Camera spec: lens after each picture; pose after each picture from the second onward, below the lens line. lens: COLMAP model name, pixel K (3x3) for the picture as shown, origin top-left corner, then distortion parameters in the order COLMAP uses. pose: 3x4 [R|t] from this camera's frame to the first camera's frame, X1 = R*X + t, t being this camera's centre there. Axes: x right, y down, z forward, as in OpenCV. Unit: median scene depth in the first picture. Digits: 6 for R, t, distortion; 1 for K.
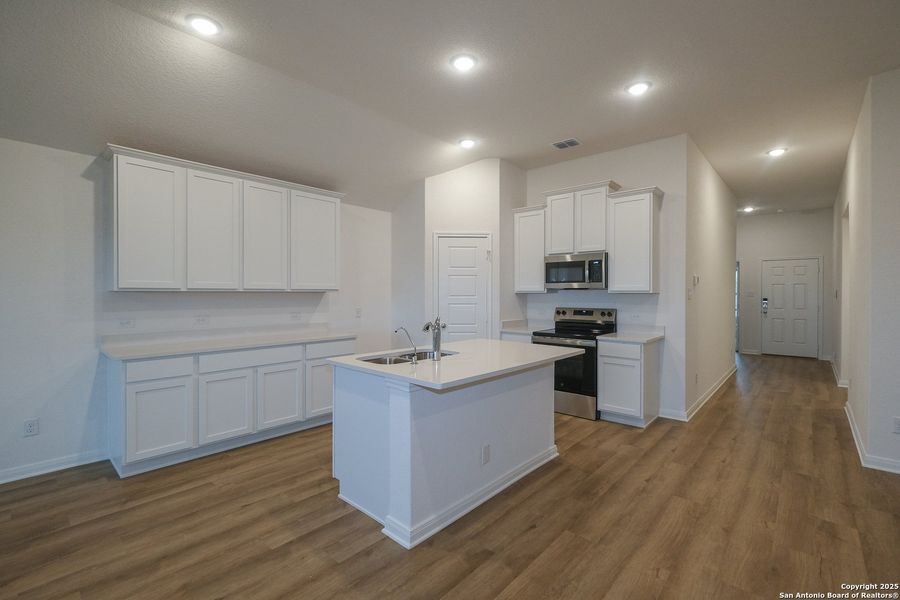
lens RADIAL K [[395.5, 0, 448.1], [0, 395.5, 297.5], [0, 0, 1]] dist [-0.004353, 0.000576]
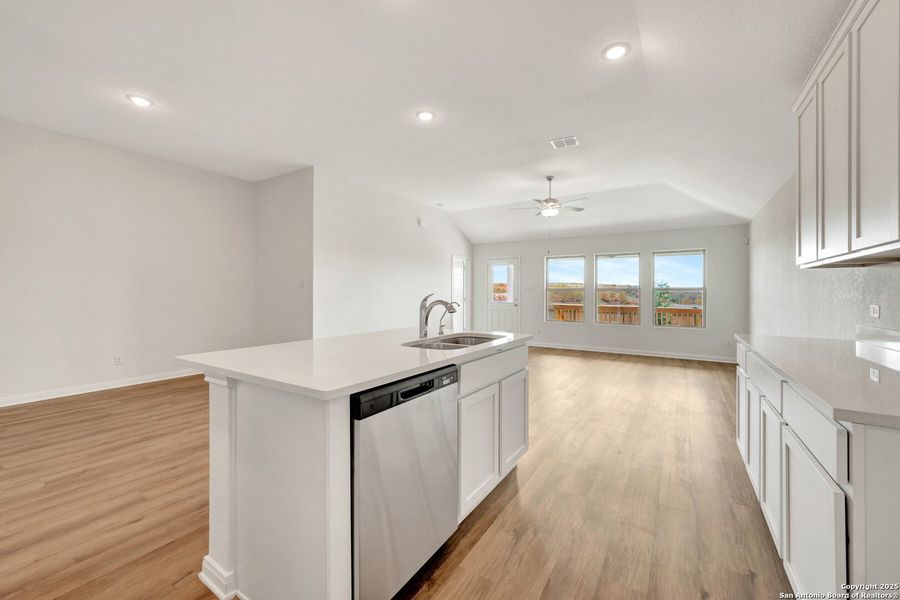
lens RADIAL K [[357.8, 0, 451.9], [0, 357.8, 288.2], [0, 0, 1]] dist [-0.003334, -0.000230]
pose [[-0.985829, -0.003569, -0.167714, 0.041521], [-0.004236, 0.999984, 0.003618, 0.028114], [0.167699, 0.004277, -0.985829, 1.594775]]
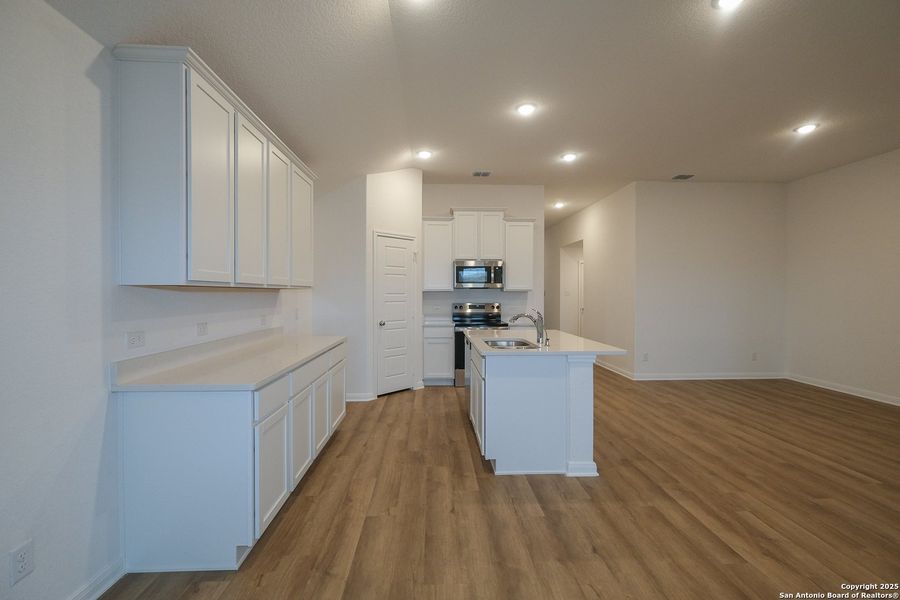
lens RADIAL K [[390.5, 0, 448.0], [0, 390.5, 296.6], [0, 0, 1]] dist [-0.004023, -0.000321]
pose [[0.712262, -0.007341, 0.701876, -0.948998], [0.007206, 0.999969, 0.003146, 0.001903], [-0.701877, 0.002817, 0.712292, 0.263697]]
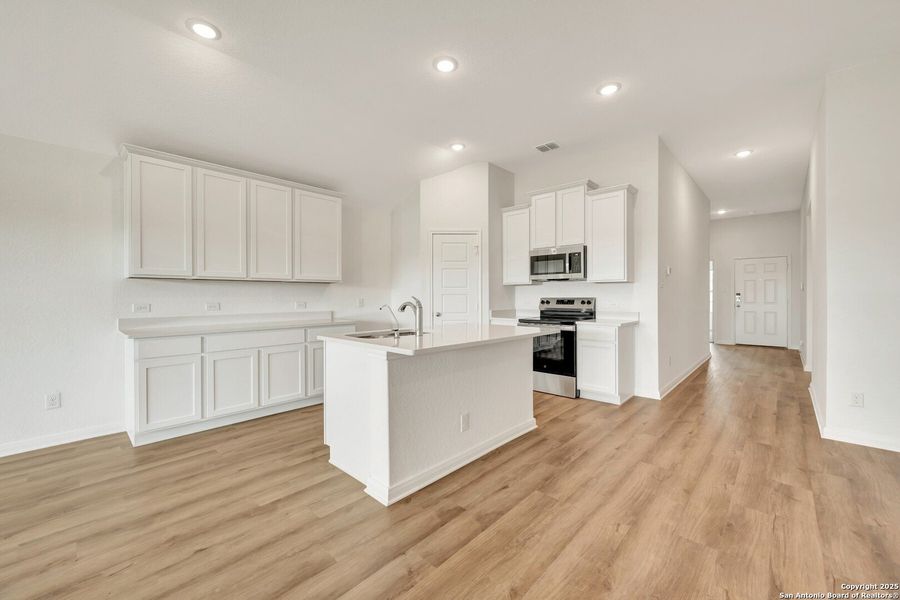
lens RADIAL K [[353.9, 0, 451.5], [0, 353.9, 298.9], [0, 0, 1]] dist [0.000610, -0.000435]
pose [[0.999914, -0.005029, -0.012133, 0.060430], [0.004976, 0.999978, -0.004388, 0.051906], [0.012155, 0.004327, 0.999917, 0.024137]]
